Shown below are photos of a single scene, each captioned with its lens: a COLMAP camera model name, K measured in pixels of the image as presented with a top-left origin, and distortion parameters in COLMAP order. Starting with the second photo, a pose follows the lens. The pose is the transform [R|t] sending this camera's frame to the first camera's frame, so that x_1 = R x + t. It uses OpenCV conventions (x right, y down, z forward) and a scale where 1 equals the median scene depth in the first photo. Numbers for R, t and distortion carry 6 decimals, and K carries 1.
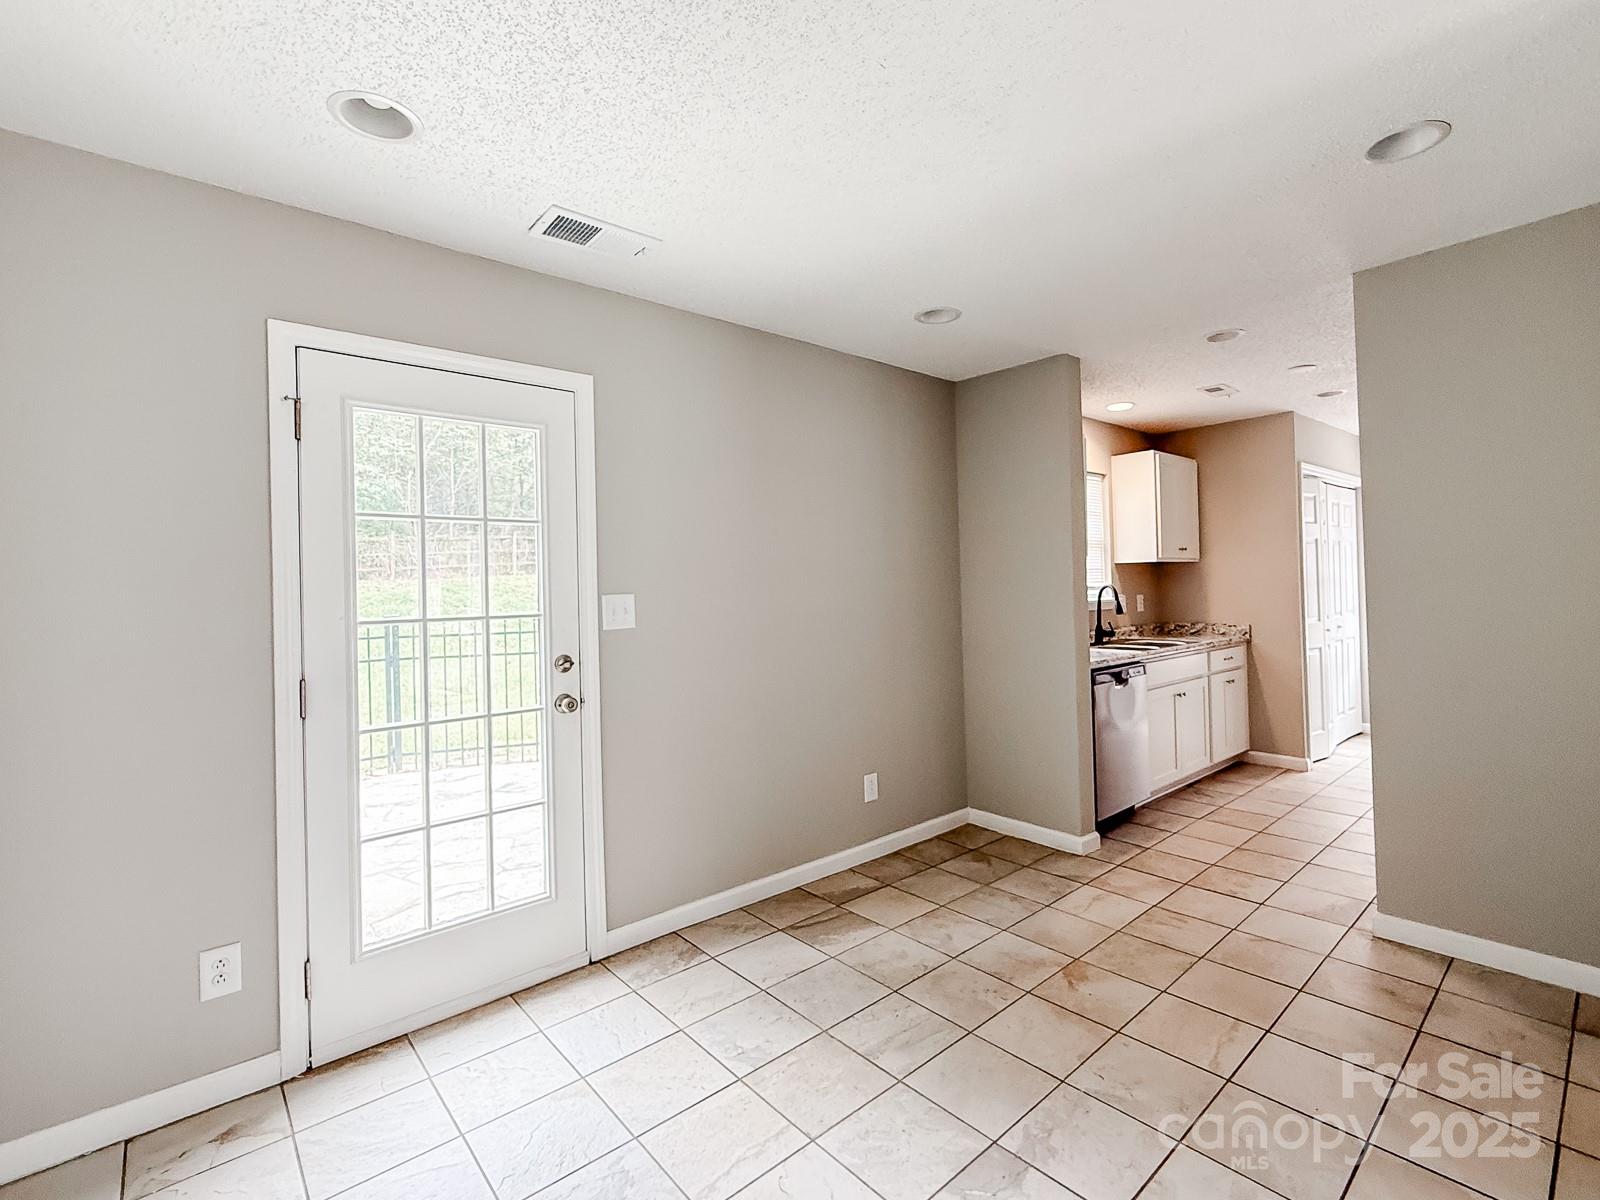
lens RADIAL K [[738.0, 0, 844.4], [0, 738.0, 576.3], [0, 0, 1]] dist [-0.001985, 0.000525]
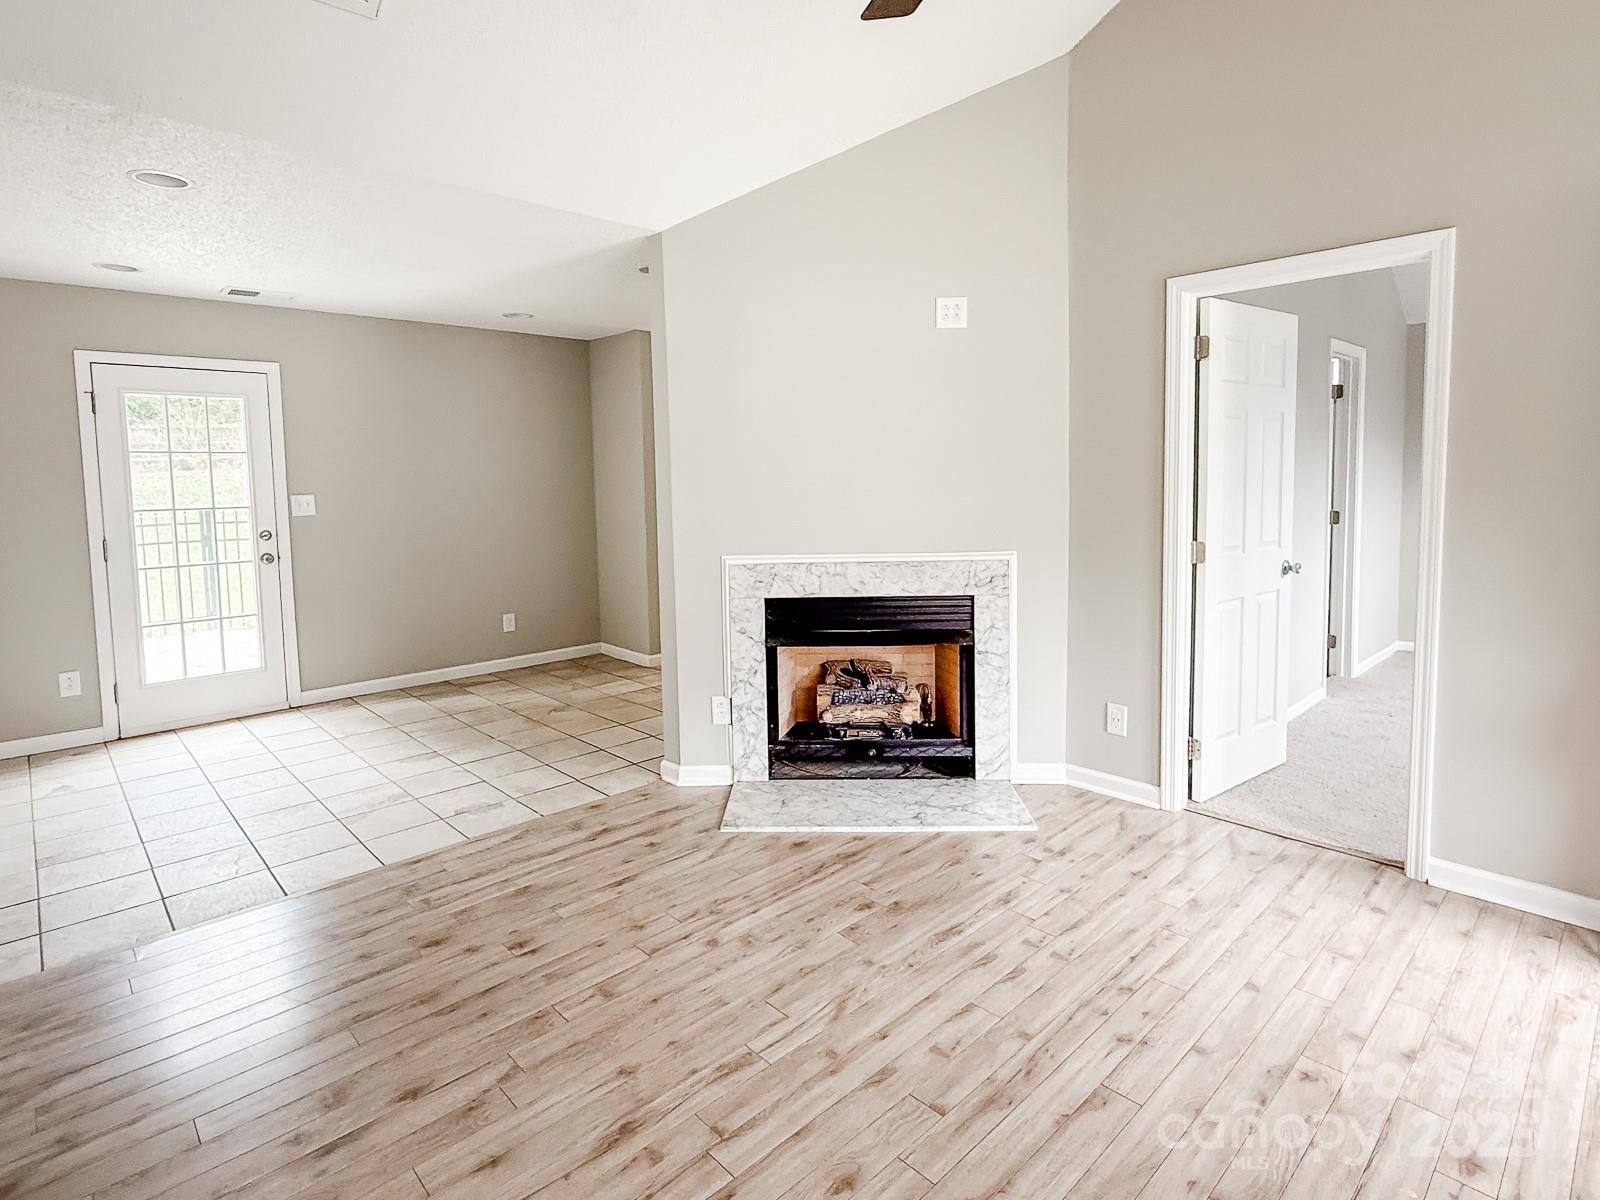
lens RADIAL K [[841.8, 0, 813.8], [0, 841.8, 531.7], [0, 0, 1]] dist [-0.003858, 0.000851]
pose [[0.999670, 0.005156, 0.025154, 0.865112], [-0.007147, 0.996792, 0.079710, -0.056068], [-0.024662, -0.079863, 0.996501, -1.001124]]
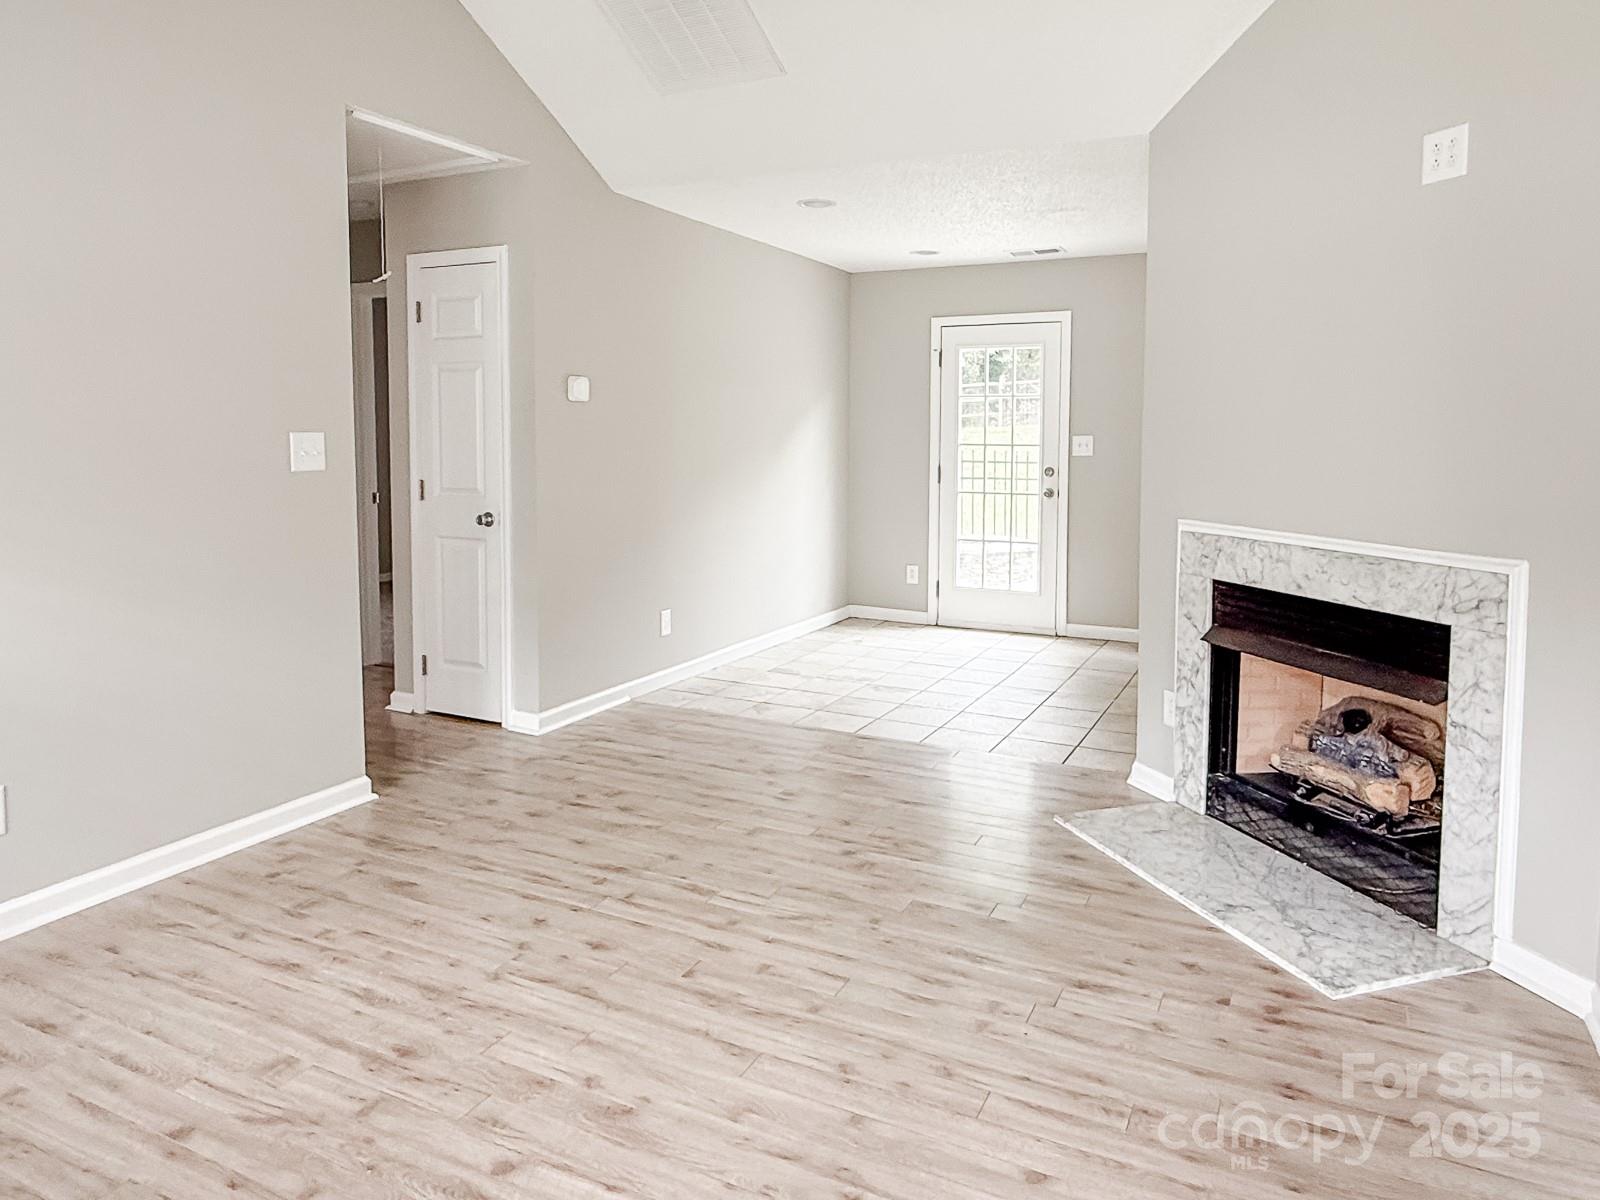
lens RADIAL K [[1070.1, 0, 777.6], [0, 1070.1, 504.5], [0, 0, 1]] dist [-0.005713, 0.000009]
pose [[0.348694, 0.091577, -0.932752, 1.948344], [-0.002055, 0.995287, 0.096949, -0.061191], [0.937234, -0.031889, 0.347239, -0.591743]]
